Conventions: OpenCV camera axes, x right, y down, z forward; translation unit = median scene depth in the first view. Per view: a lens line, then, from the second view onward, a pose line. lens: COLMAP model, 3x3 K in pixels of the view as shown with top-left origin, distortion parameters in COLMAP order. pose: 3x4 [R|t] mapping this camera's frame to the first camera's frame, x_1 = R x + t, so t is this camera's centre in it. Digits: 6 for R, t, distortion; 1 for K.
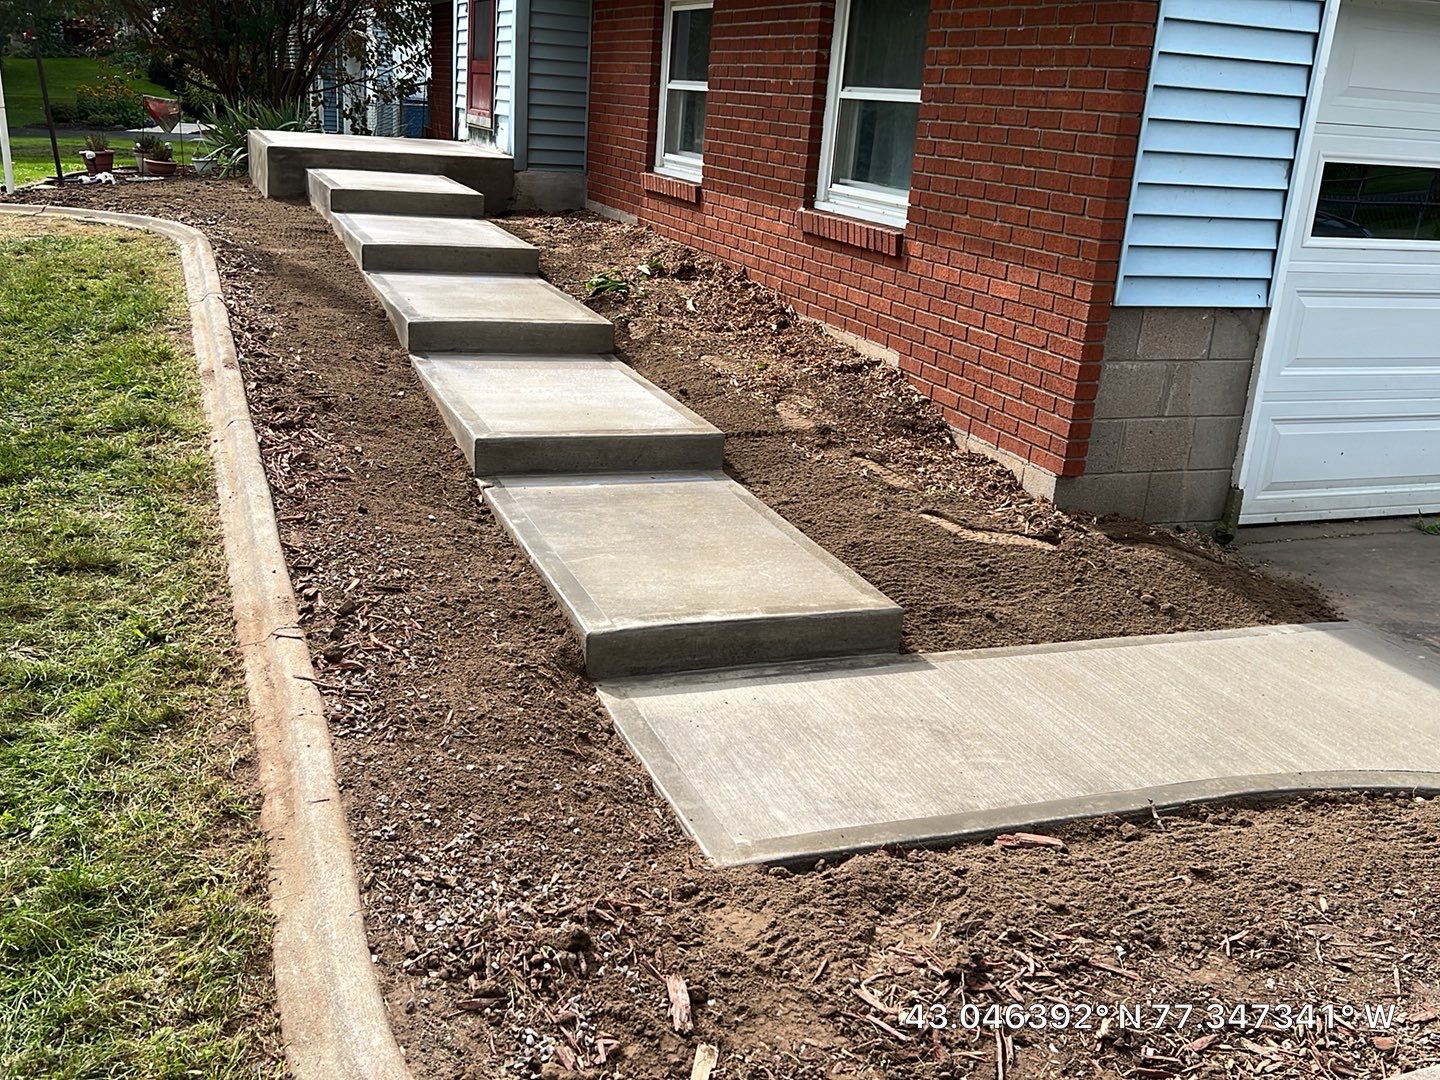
lens RADIAL K [[1374.4, 0, 745.0], [0, 1374.4, 539.5], [0, 0, 1]] dist [0.123830, -0.266369]
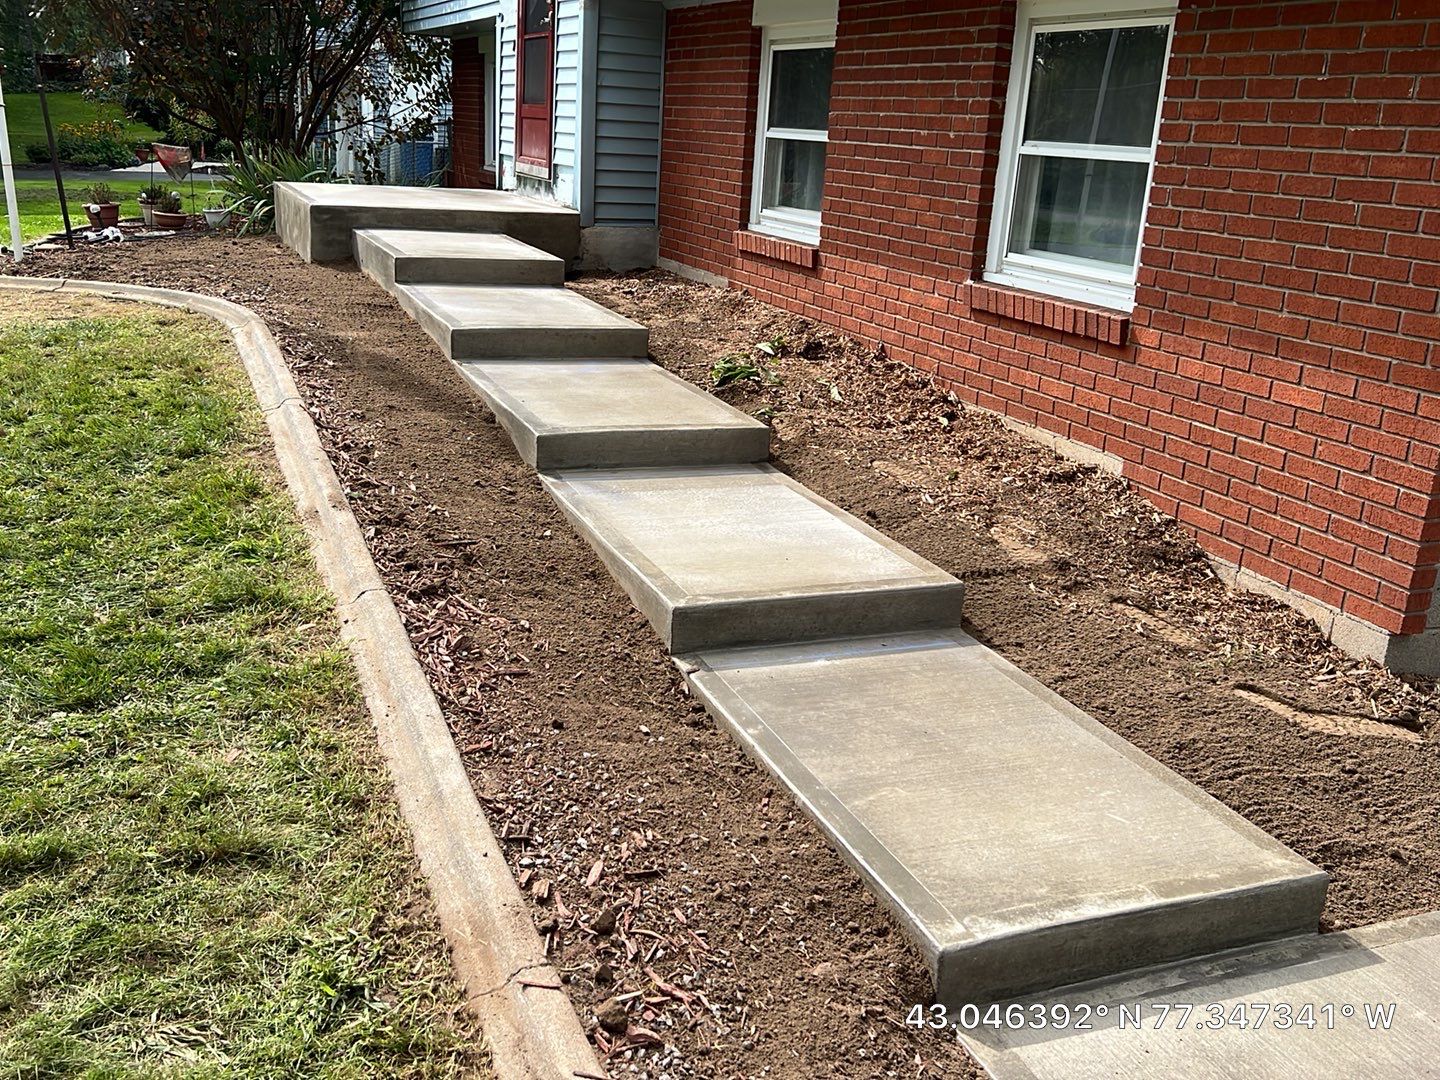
lens RADIAL K [[1374.4, 0, 745.0], [0, 1374.4, 539.5], [0, 0, 1]] dist [0.123830, -0.266369]
pose [[0.999704, -0.018018, 0.016370, -0.138413], [0.018267, 0.999718, -0.015158, -0.082924], [-0.016092, 0.015452, 0.999751, 0.178121]]
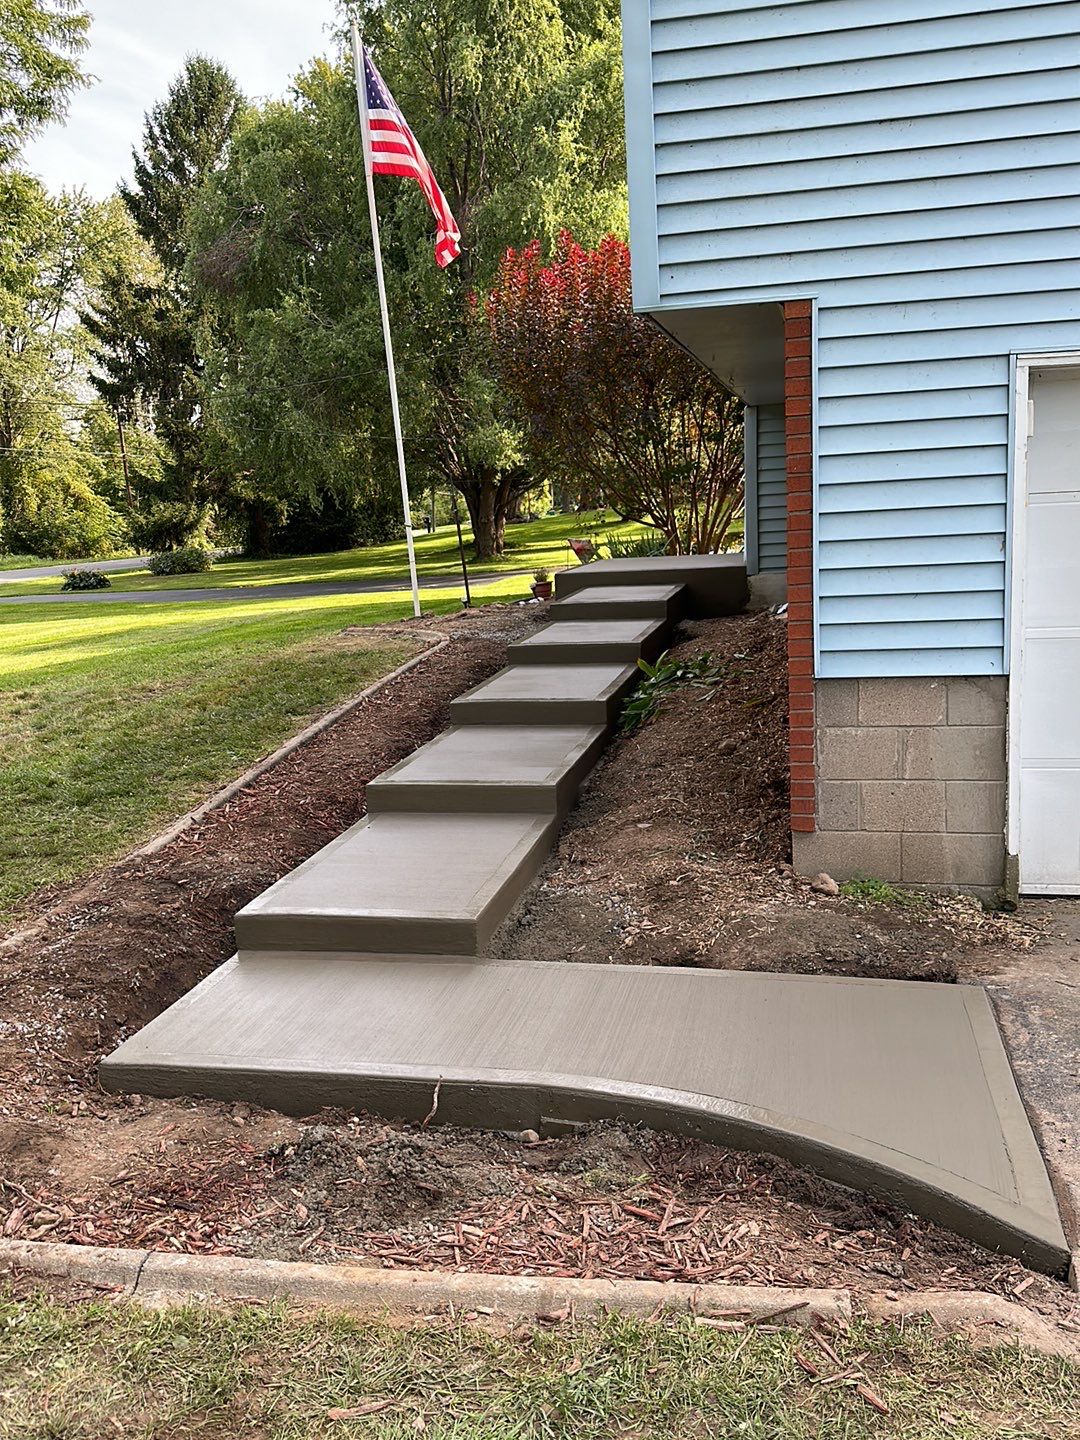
lens RADIAL K [[1285.0, 0, 540.7], [0, 1285.0, 720.3], [0, 0, 1]] dist [0.116747, -0.211051]
pose [[0.821661, -0.011966, -0.569851, 0.563341], [-0.069305, 0.990264, -0.120724, 0.003963], [0.565748, 0.138688, 0.812832, 0.037355]]
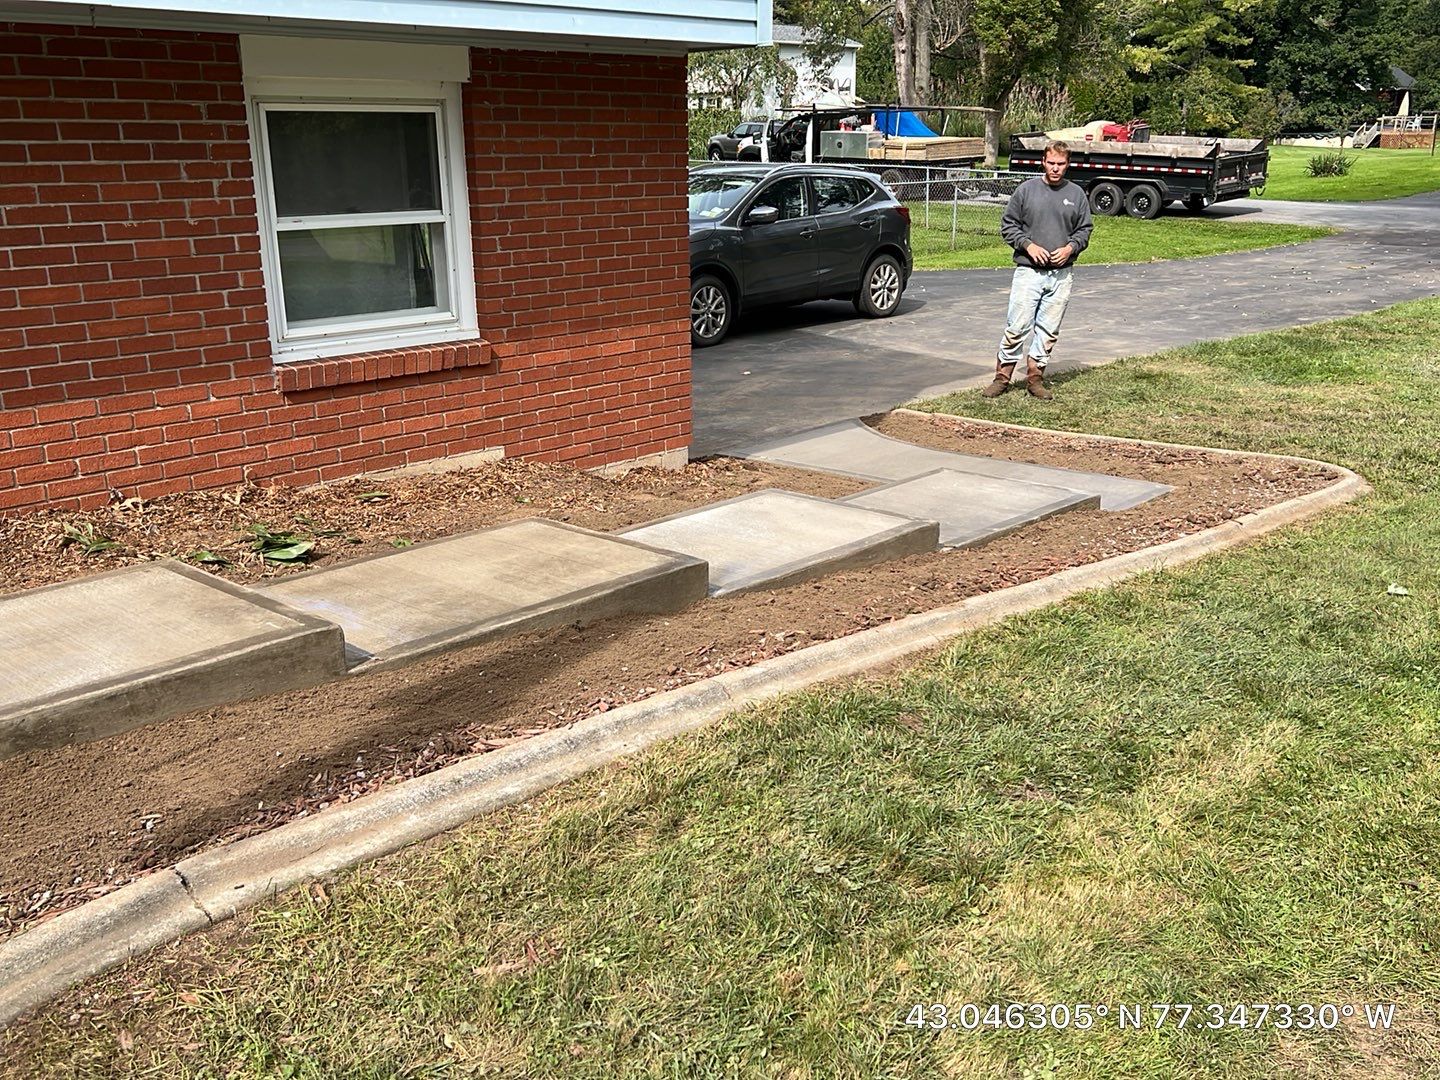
lens RADIAL K [[1374.4, 0, 745.0], [0, 1374.4, 539.5], [0, 0, 1]] dist [0.123830, -0.266369]
pose [[-0.447138, -0.313773, 0.837624, -0.954429], [0.246969, 0.856741, 0.452770, -0.545491], [-0.859694, 0.409318, -0.305589, 1.267620]]
